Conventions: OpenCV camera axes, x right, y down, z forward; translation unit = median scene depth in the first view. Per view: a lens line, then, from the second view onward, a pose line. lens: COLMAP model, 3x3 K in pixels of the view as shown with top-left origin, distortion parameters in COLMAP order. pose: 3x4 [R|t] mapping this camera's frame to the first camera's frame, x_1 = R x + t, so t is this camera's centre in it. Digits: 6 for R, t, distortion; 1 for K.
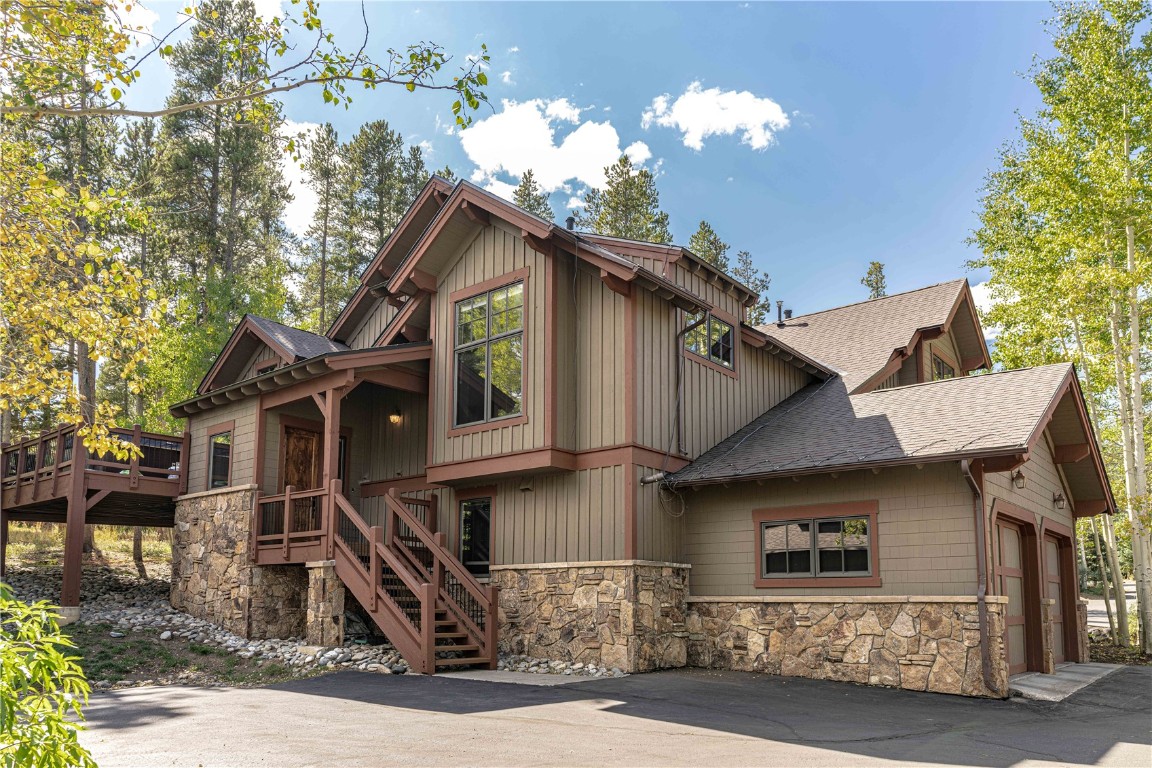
lens RADIAL K [[821.2, 0, 590.1], [0, 821.2, 512.7], [0, 0, 1]] dist [0.006958, 0.003203]
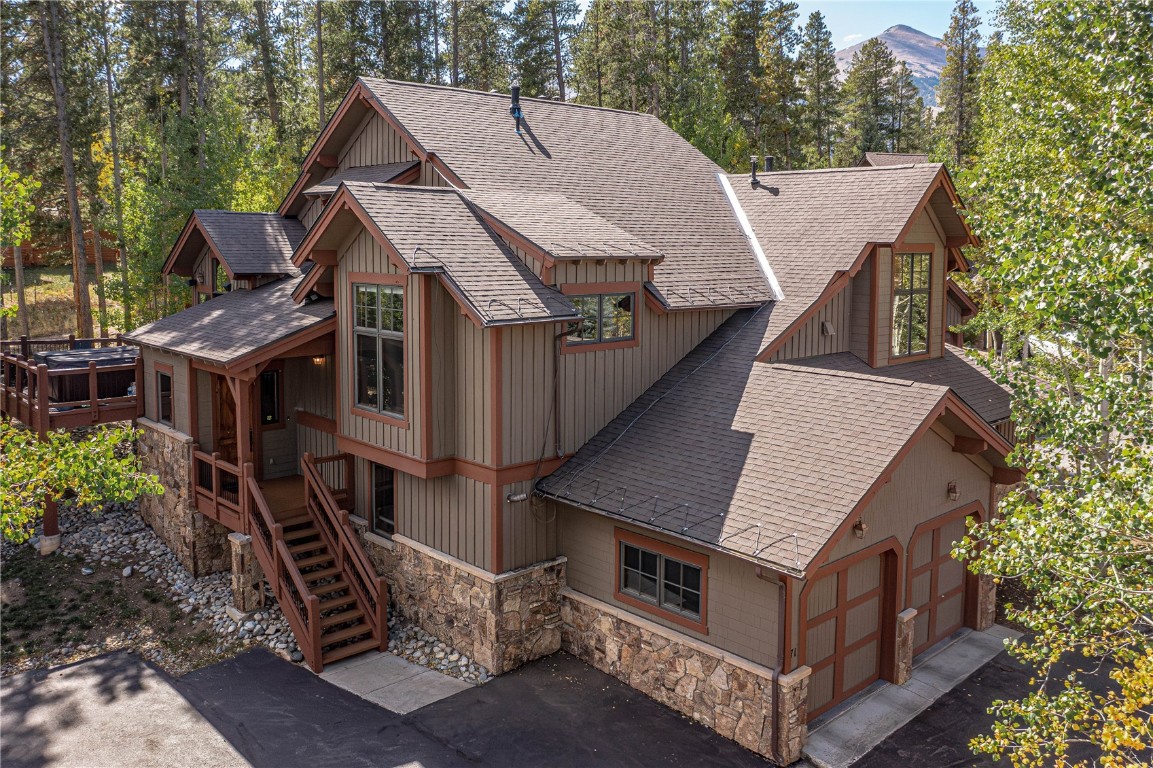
lens RADIAL K [[938.1, 0, 568.8], [0, 938.1, 321.2], [0, 0, 1]] dist [-0.023446, 0.013087]
pose [[0.990287, 0.011926, -0.138527, 0.300461], [0.015185, 0.981078, 0.193016, -0.488135], [0.138207, -0.193245, 0.971368, -0.116936]]
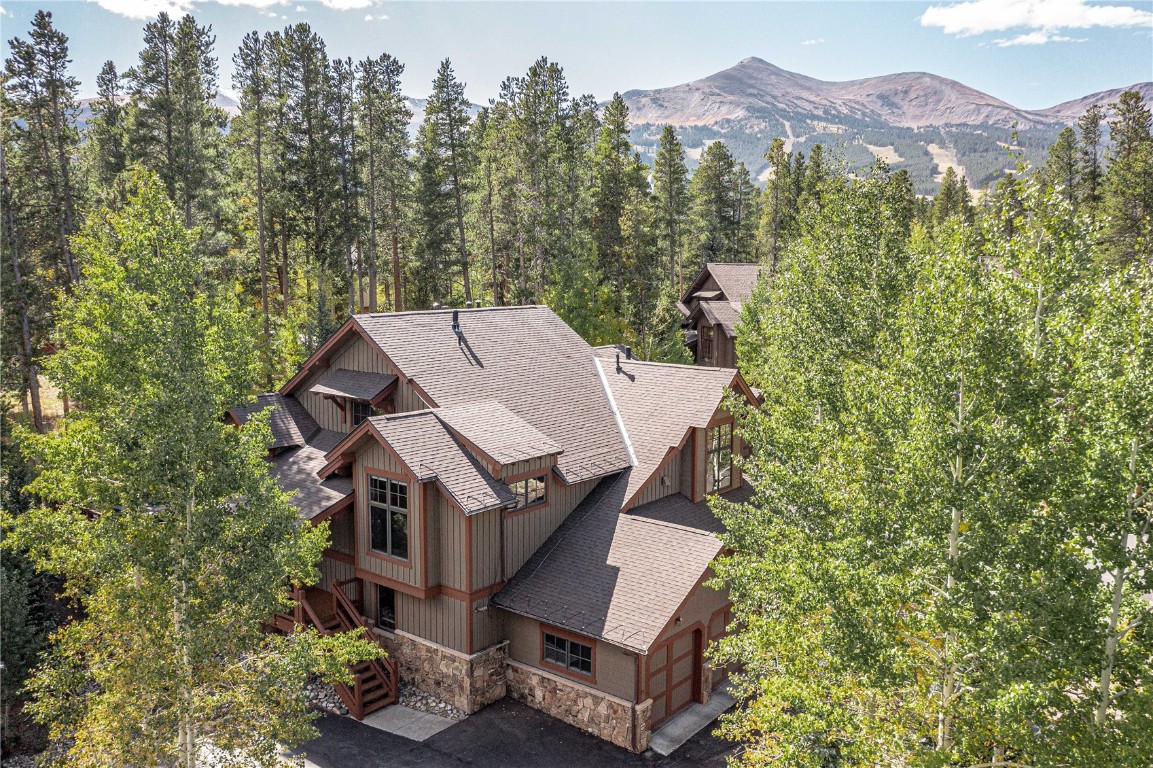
lens RADIAL K [[938.1, 0, 573.3], [0, 938.1, 379.5], [0, 0, 1]] dist [-0.023446, 0.013087]
pose [[0.999945, 0.001020, 0.010405, 0.247201], [-0.003375, 0.973451, 0.228872, -0.968203], [-0.009895, -0.228895, 0.973401, -0.837907]]
